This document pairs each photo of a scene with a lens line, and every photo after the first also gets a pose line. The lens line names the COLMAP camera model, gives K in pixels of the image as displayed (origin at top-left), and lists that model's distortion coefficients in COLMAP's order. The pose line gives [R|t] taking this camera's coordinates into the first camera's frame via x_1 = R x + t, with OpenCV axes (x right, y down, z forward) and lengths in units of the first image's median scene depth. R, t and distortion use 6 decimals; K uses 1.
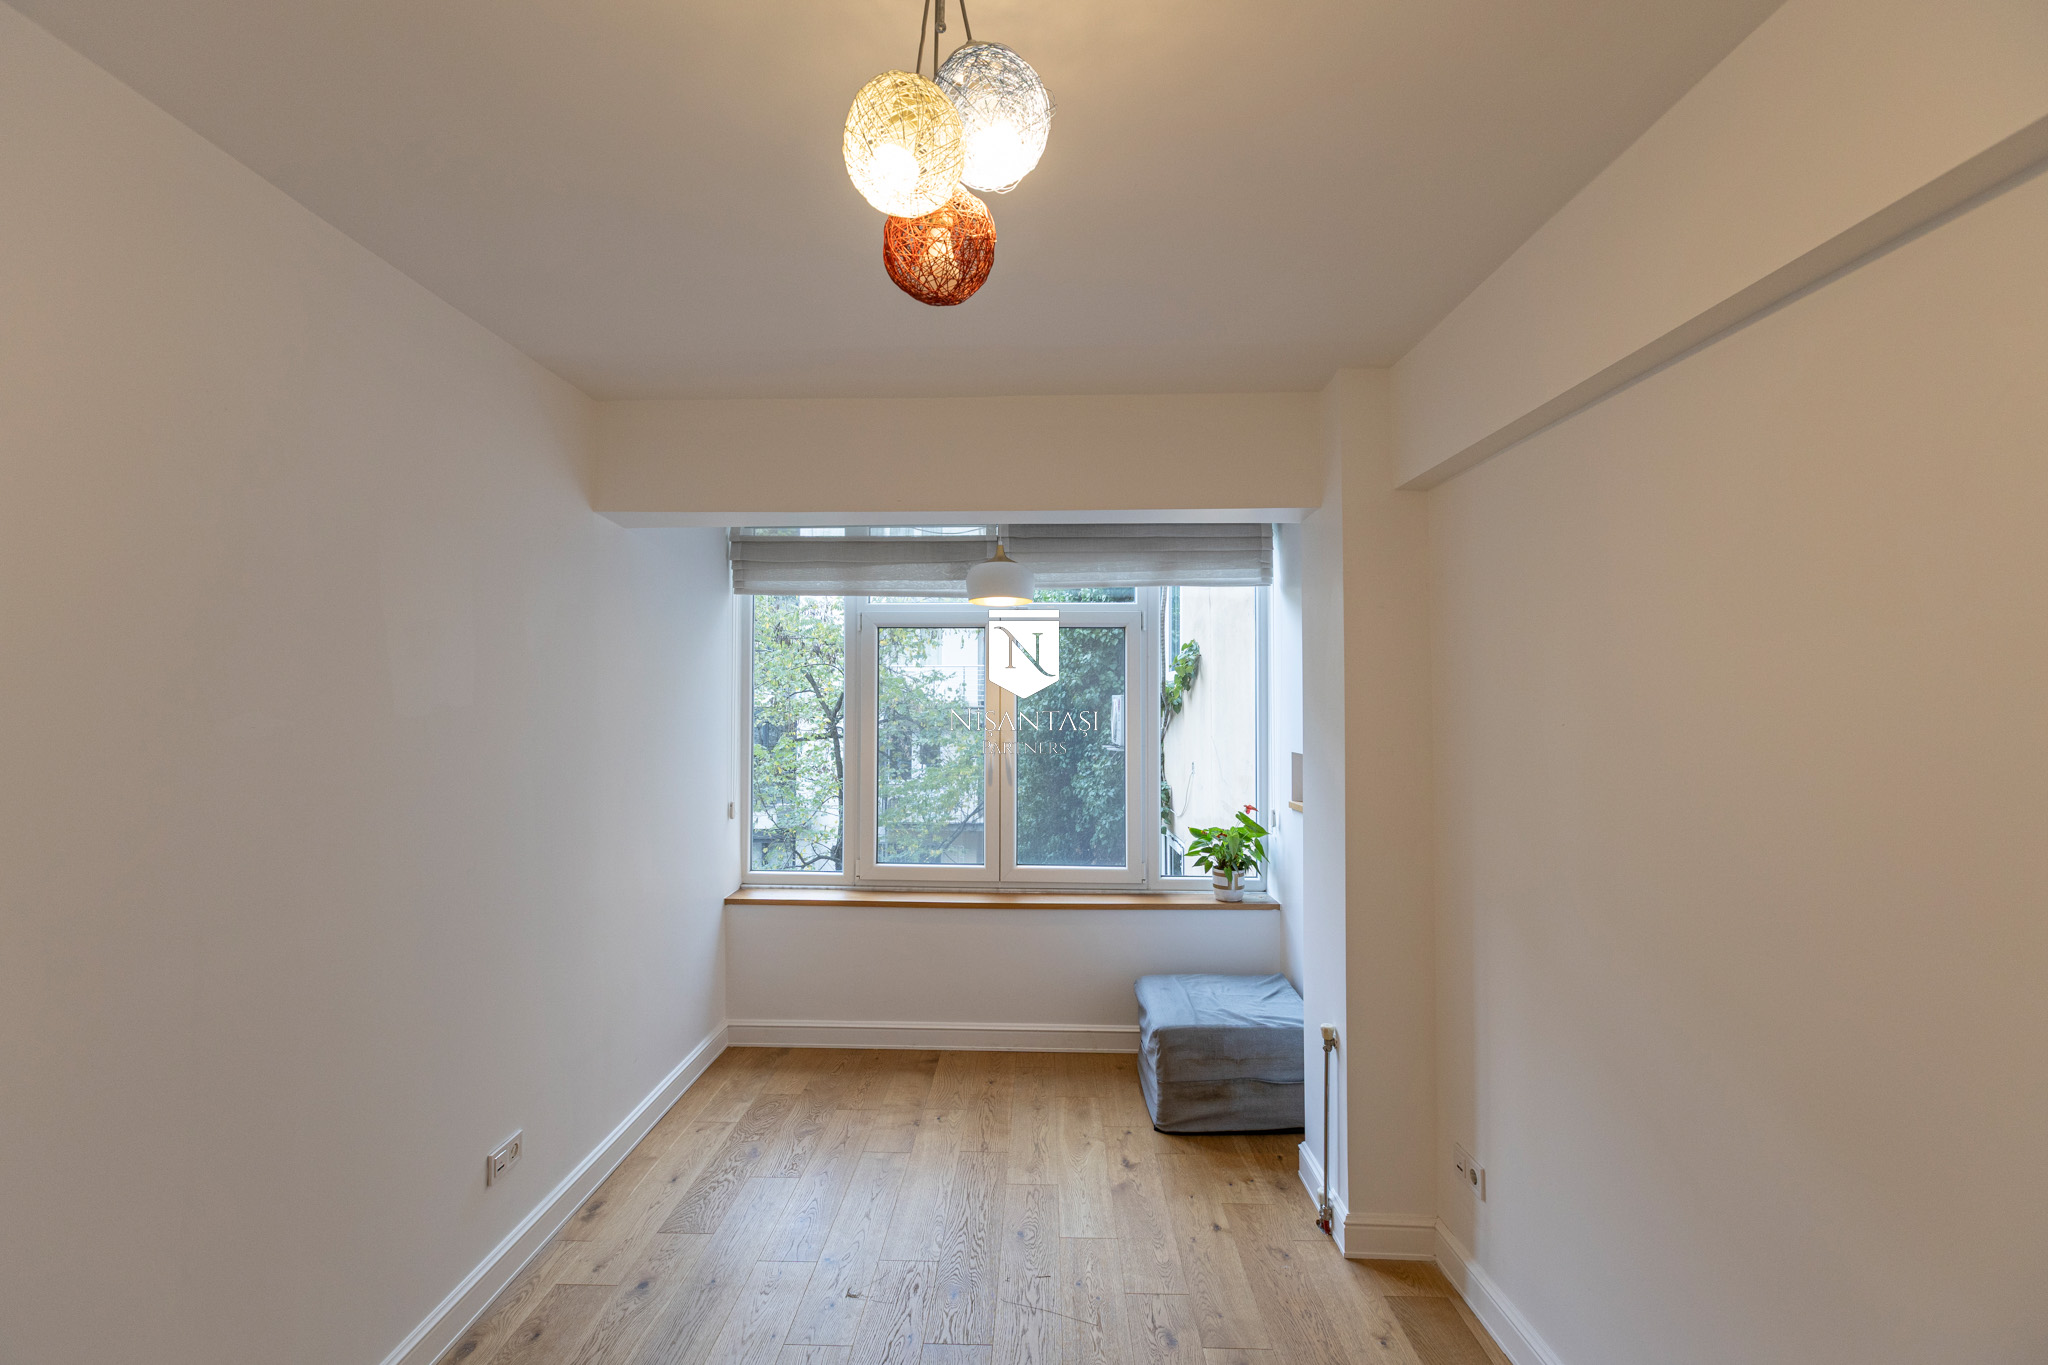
lens RADIAL K [[884.3, 0, 1019.5], [0, 884.3, 690.4], [0, 0, 1]] dist [-0.000400, -0.000628]
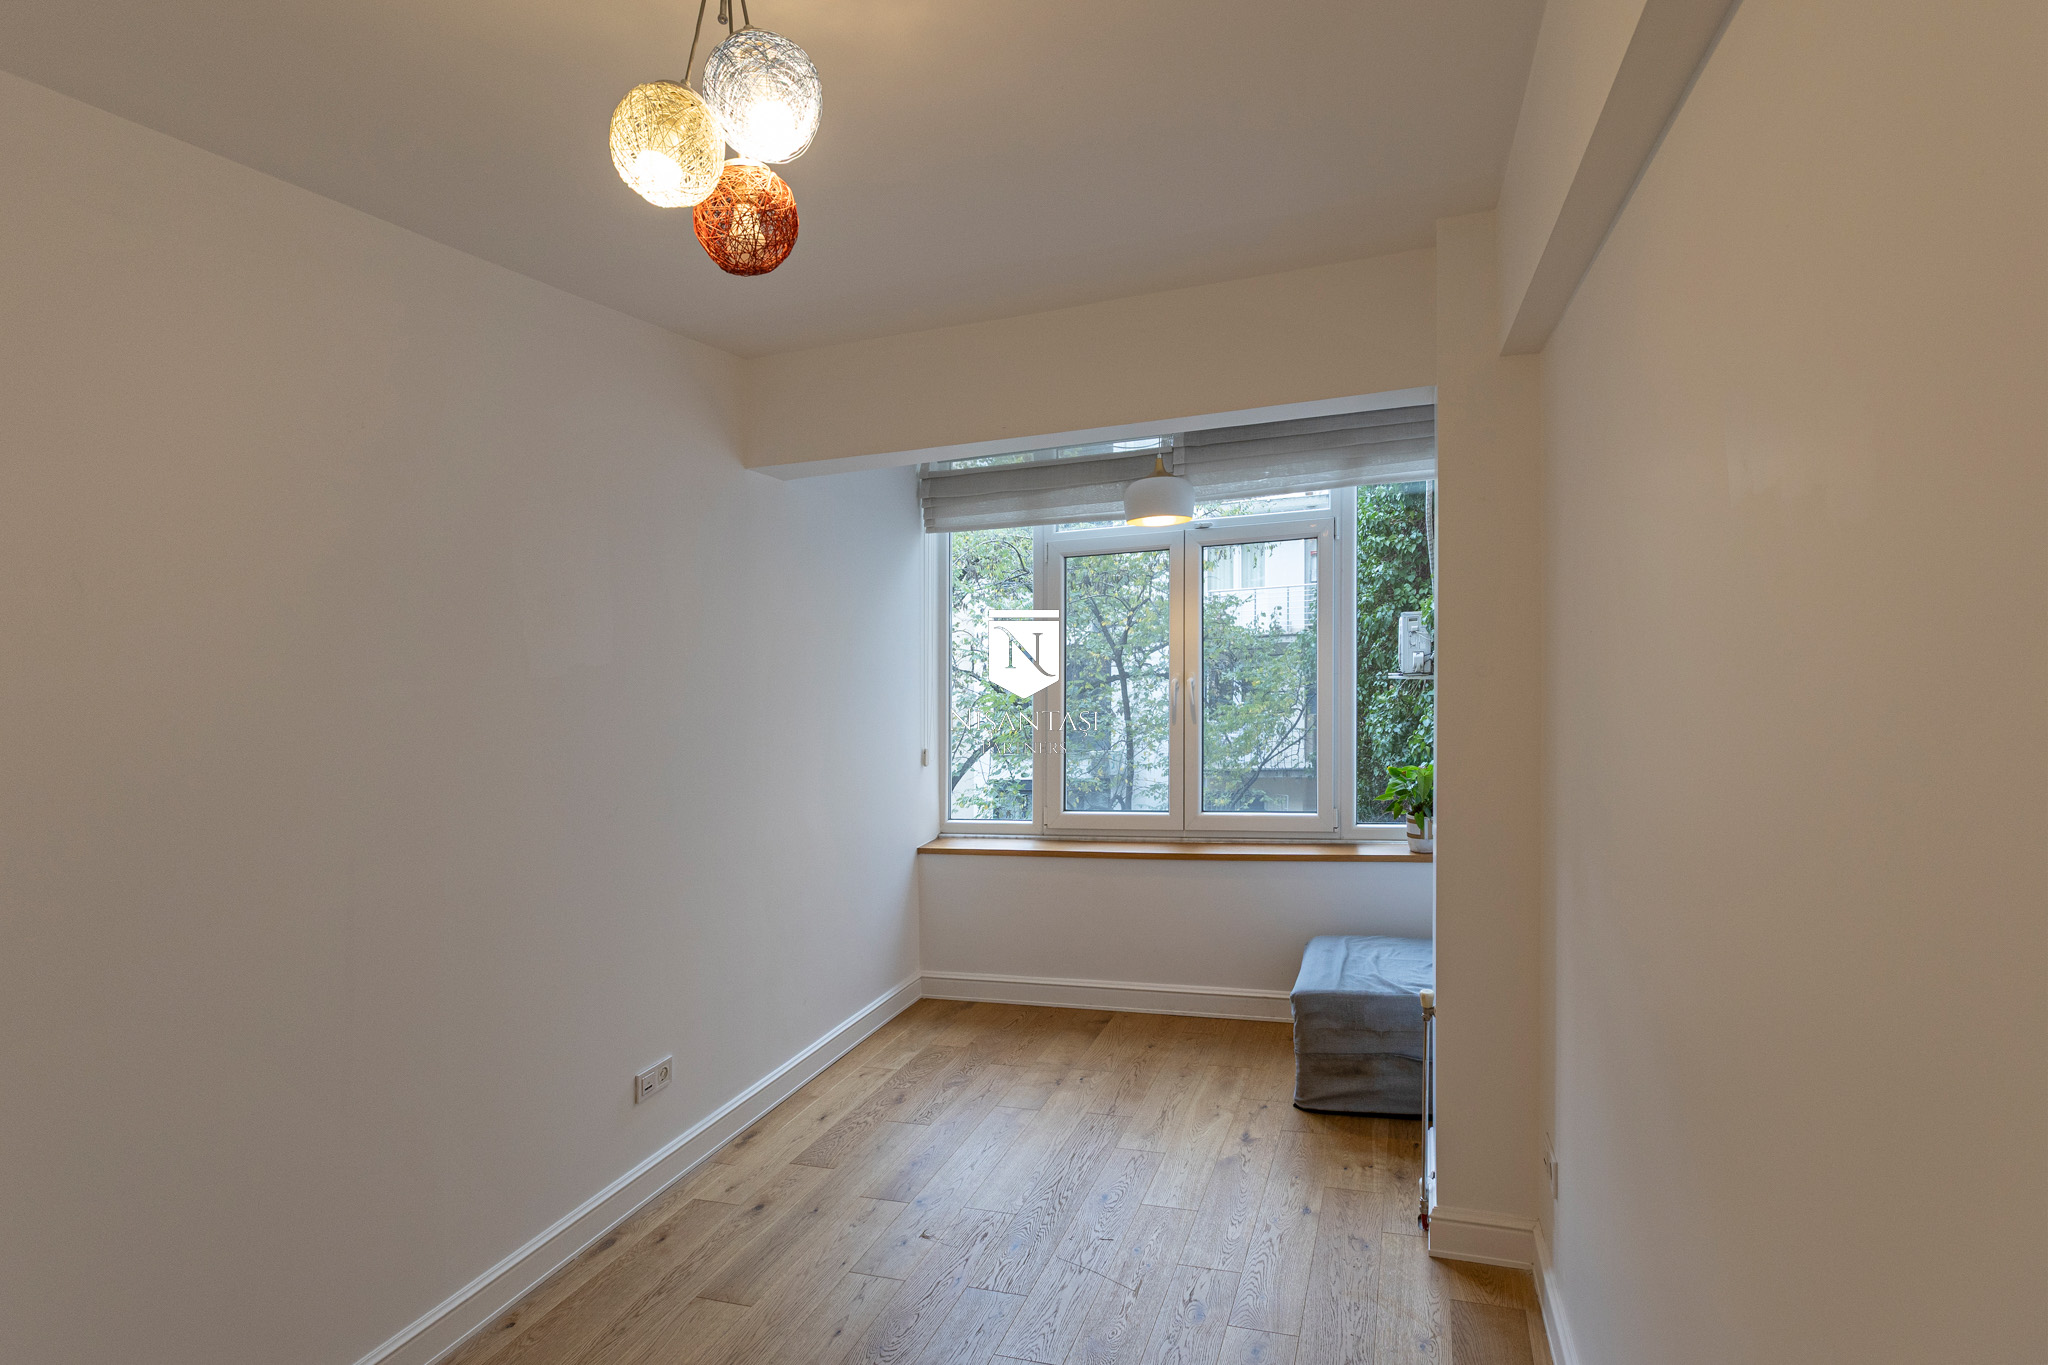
lens RADIAL K [[1011.1, 0, 1063.3], [0, 1011.1, 631.4], [0, 0, 1]] dist [-0.001490, 0.001935]
pose [[0.957084, -0.054082, -0.284721, 0.223200], [0.057592, 0.998332, 0.003963, 0.003184], [0.284032, -0.020190, 0.958602, -0.027475]]
